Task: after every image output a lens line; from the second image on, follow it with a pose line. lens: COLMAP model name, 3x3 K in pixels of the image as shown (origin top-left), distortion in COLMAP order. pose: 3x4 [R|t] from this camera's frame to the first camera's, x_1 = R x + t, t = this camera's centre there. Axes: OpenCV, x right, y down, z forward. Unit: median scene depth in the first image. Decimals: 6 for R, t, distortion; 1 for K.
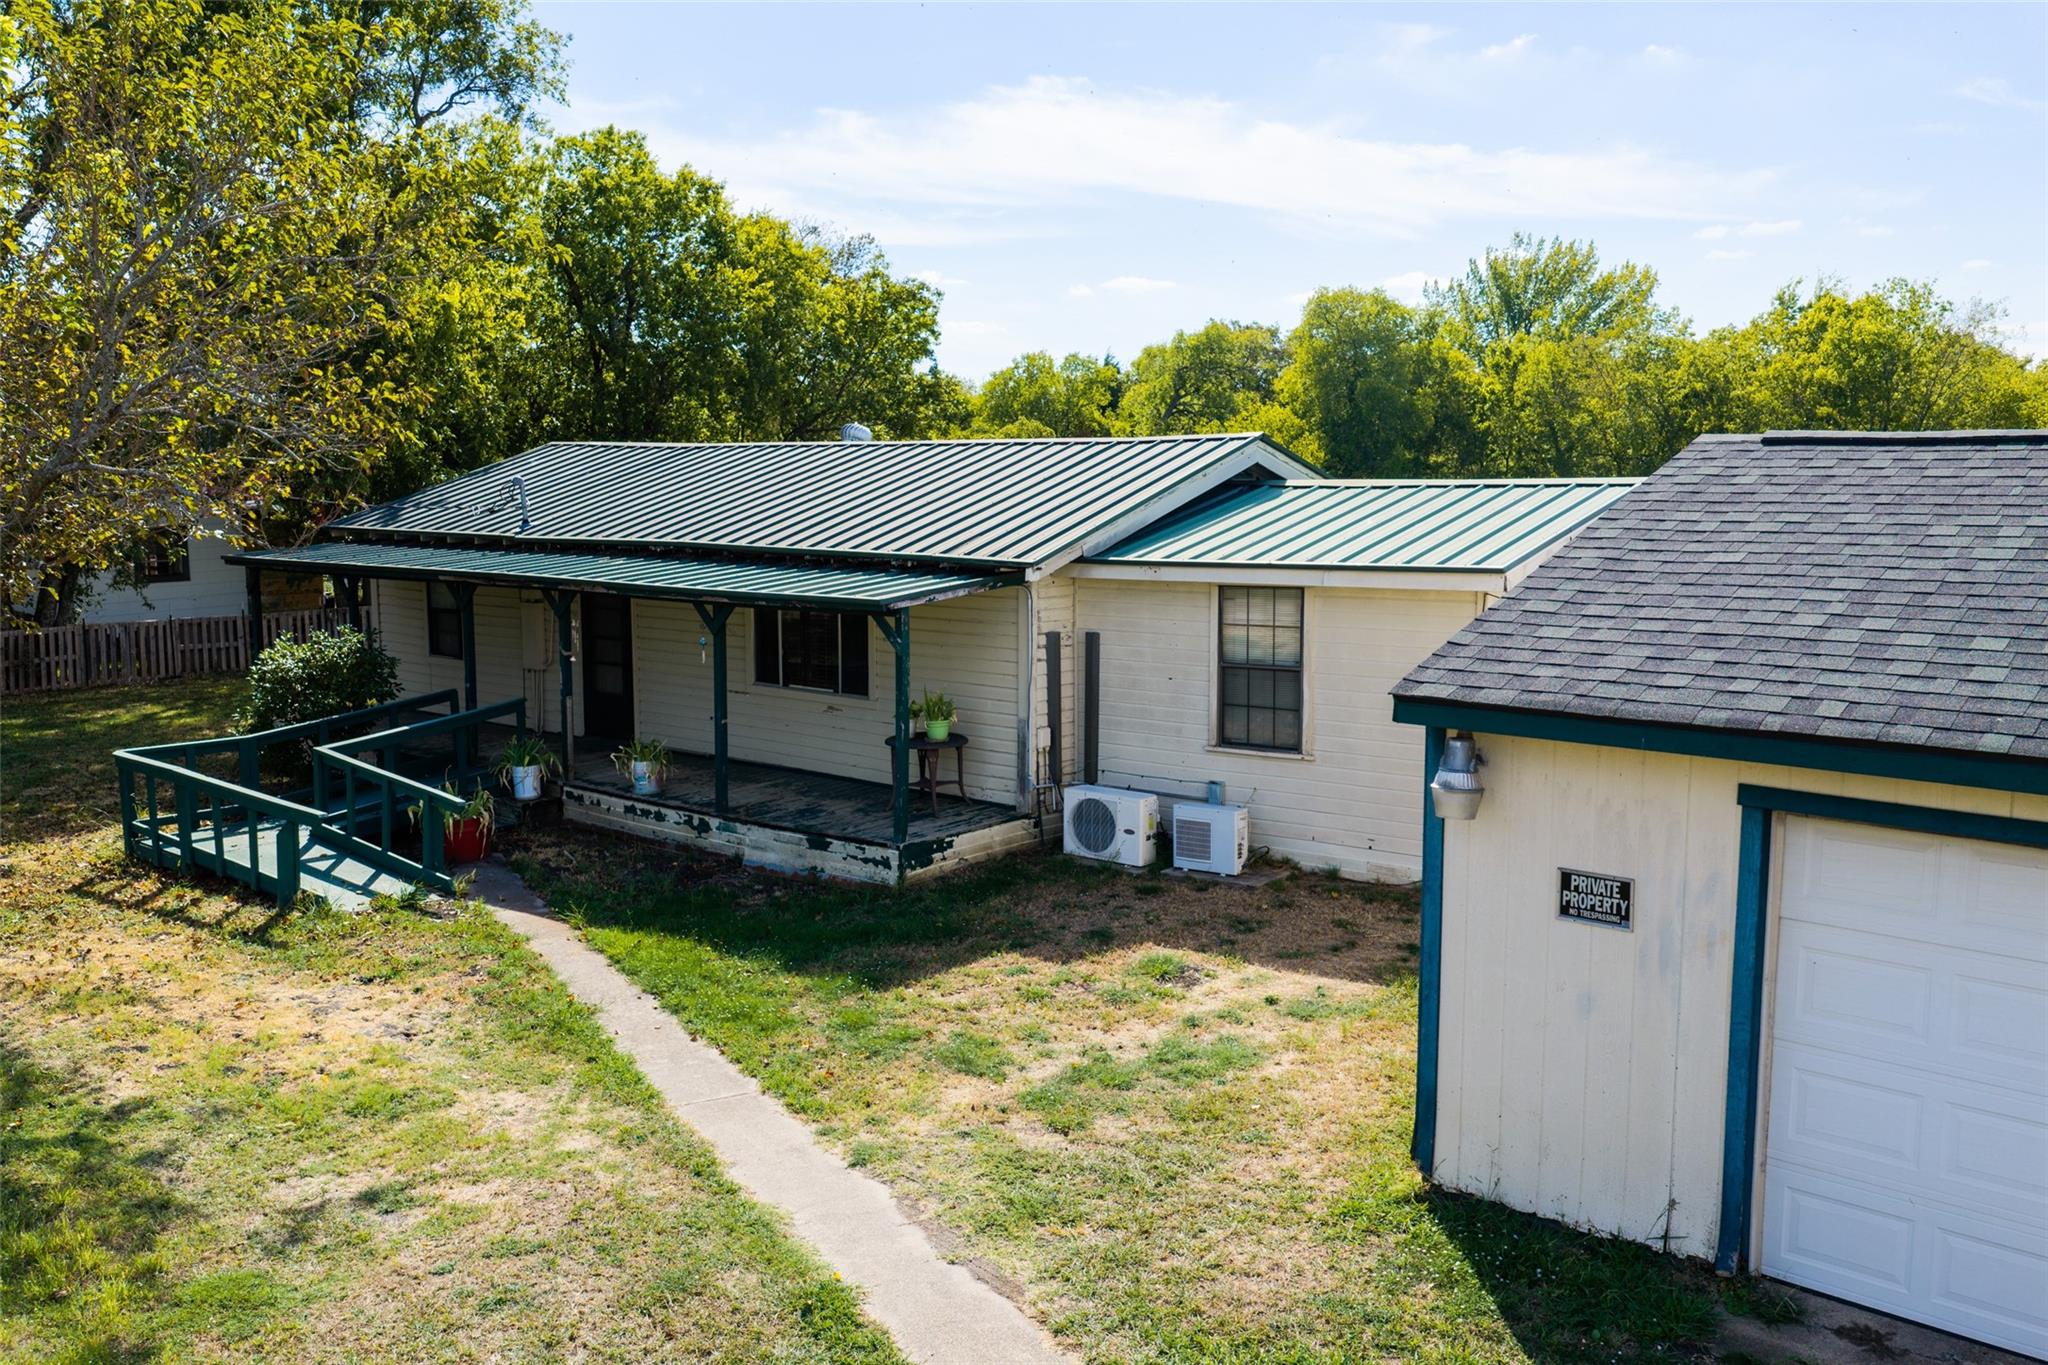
lens RADIAL K [[1696.2, 0, 1024.1], [0, 1696.2, 690.4], [0, 0, 1]] dist [0.018748, -0.030534]
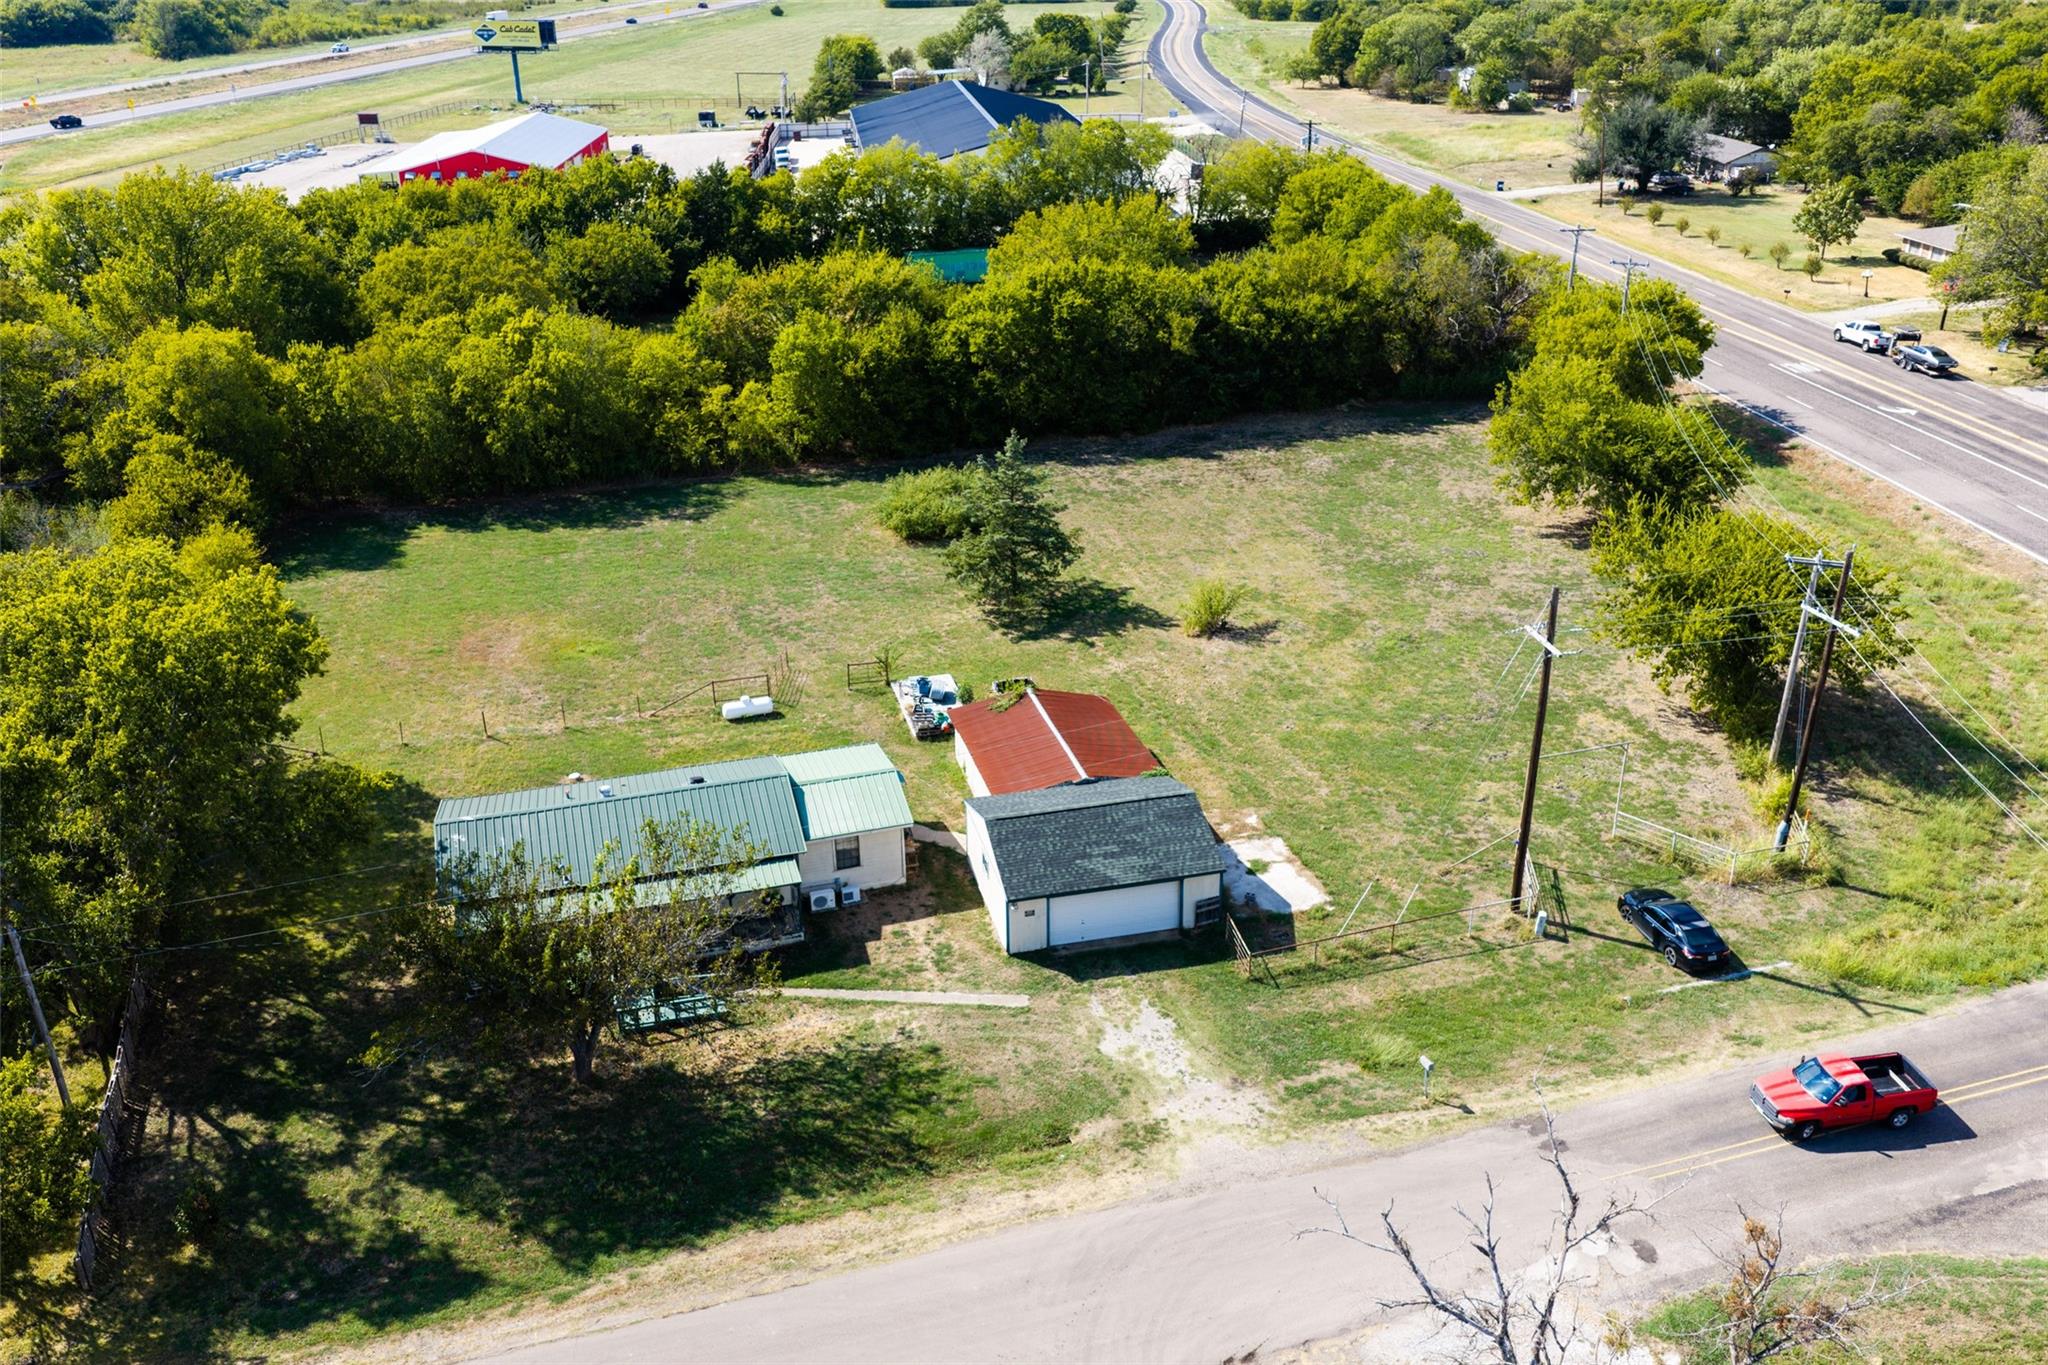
lens RADIAL K [[1696.2, 0, 1018.7], [0, 1696.2, 674.4], [0, 0, 1]] dist [0.018748, -0.030534]
pose [[0.570138, -0.350265, 0.743140, -2.827494], [0.118055, 0.930101, 0.347814, -2.003745], [-0.813023, -0.110571, 0.571636, -1.823222]]
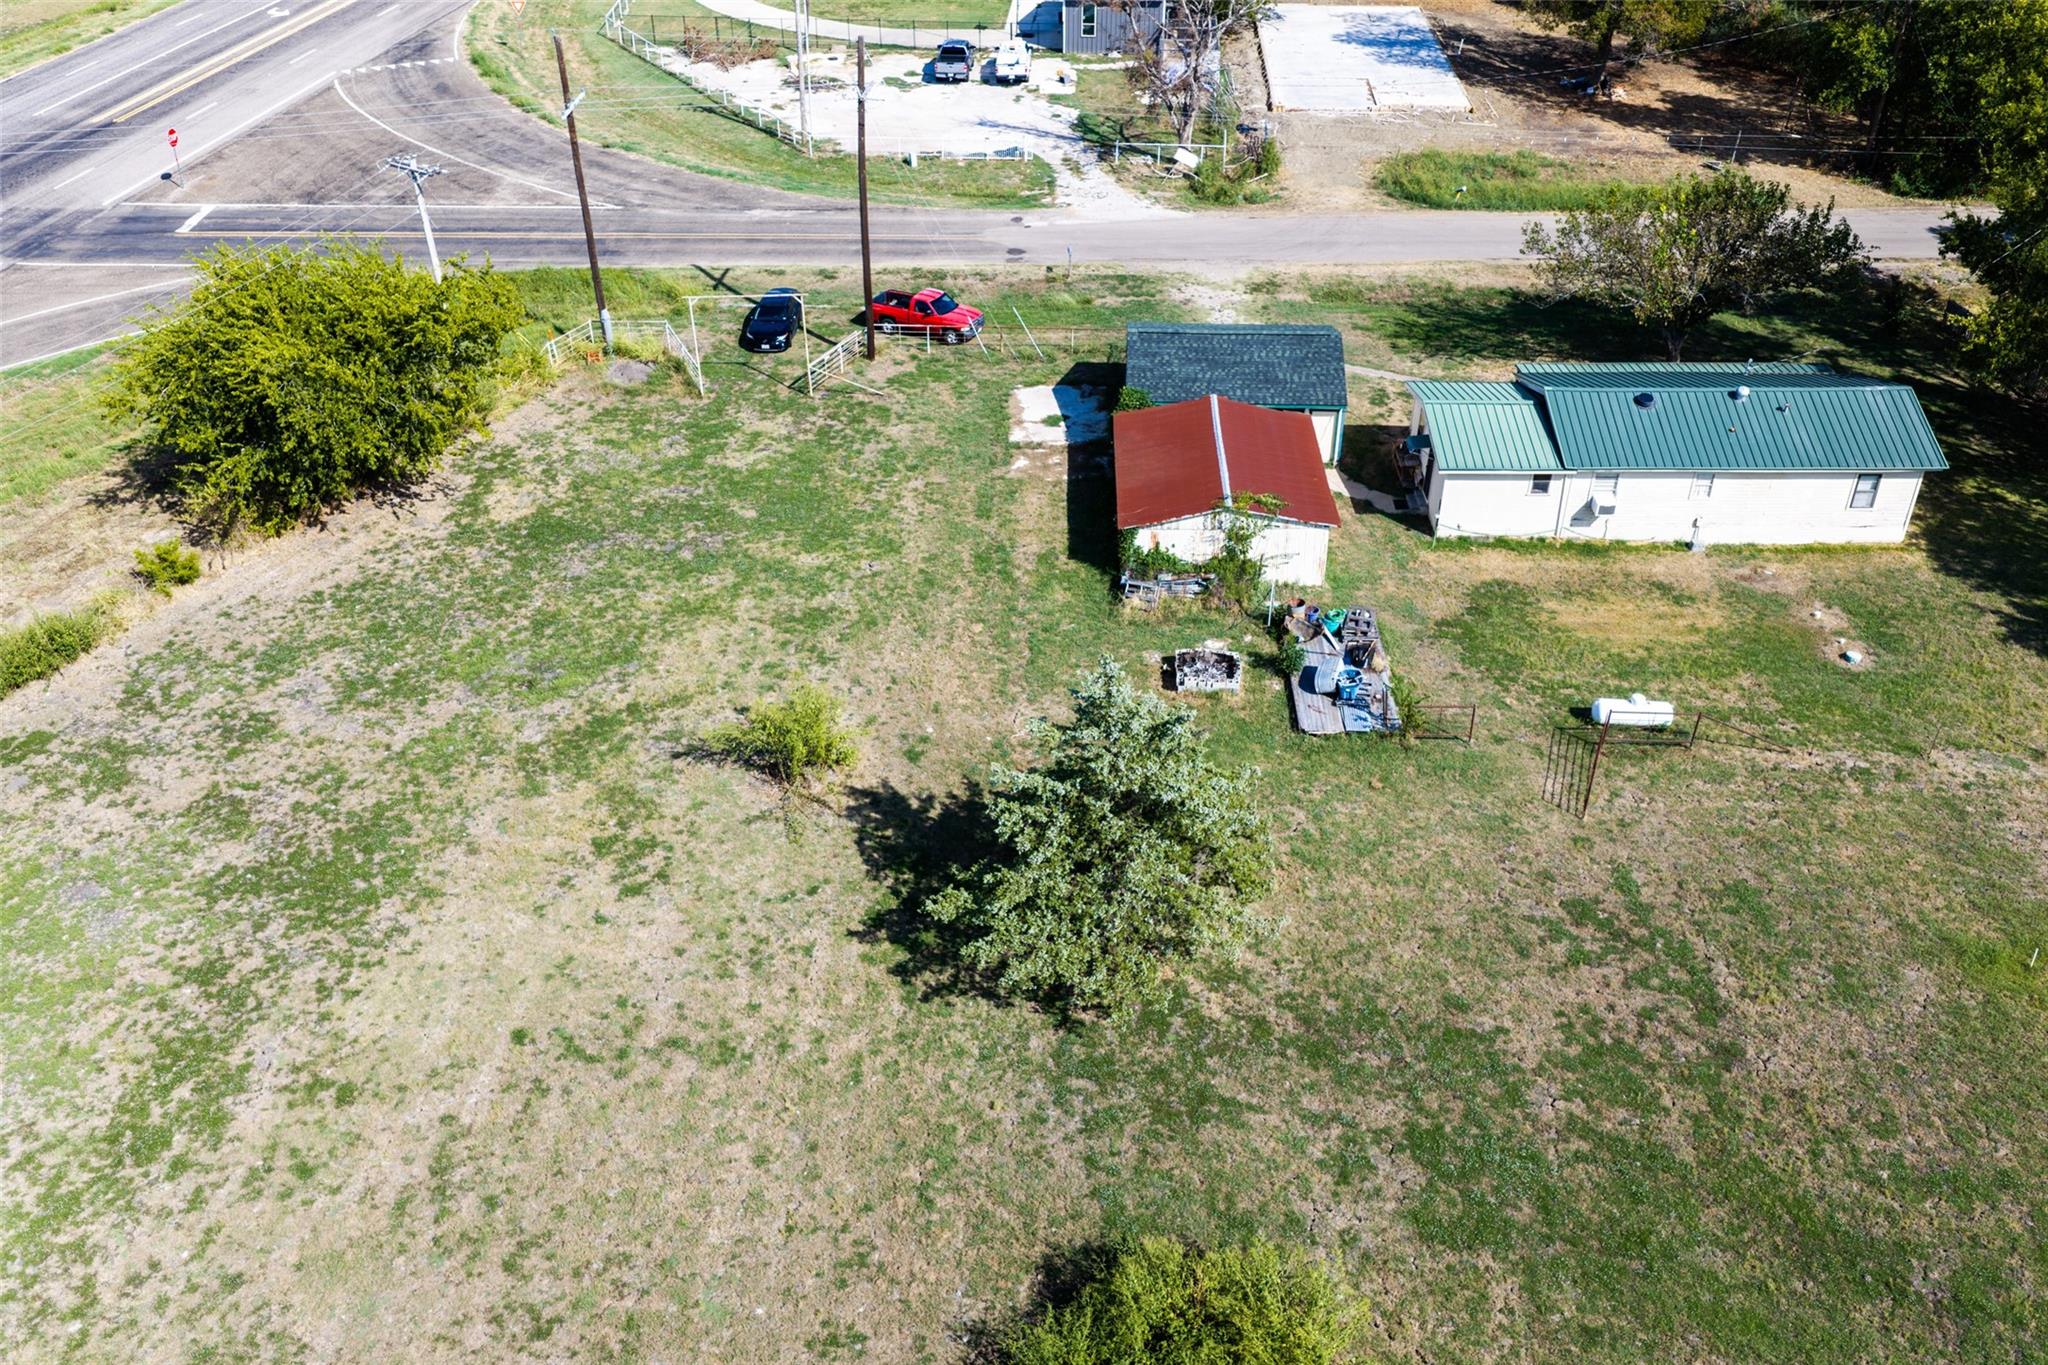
lens RADIAL K [[1696.2, 0, 1024.8], [0, 1696.2, 691.0], [0, 0, 1]] dist [0.018748, -0.030534]
pose [[-0.783117, 0.355752, -0.510067, 3.695119], [-0.078033, 0.757511, 0.648141, -2.313490], [0.616959, 0.547373, -0.565460, 3.386001]]
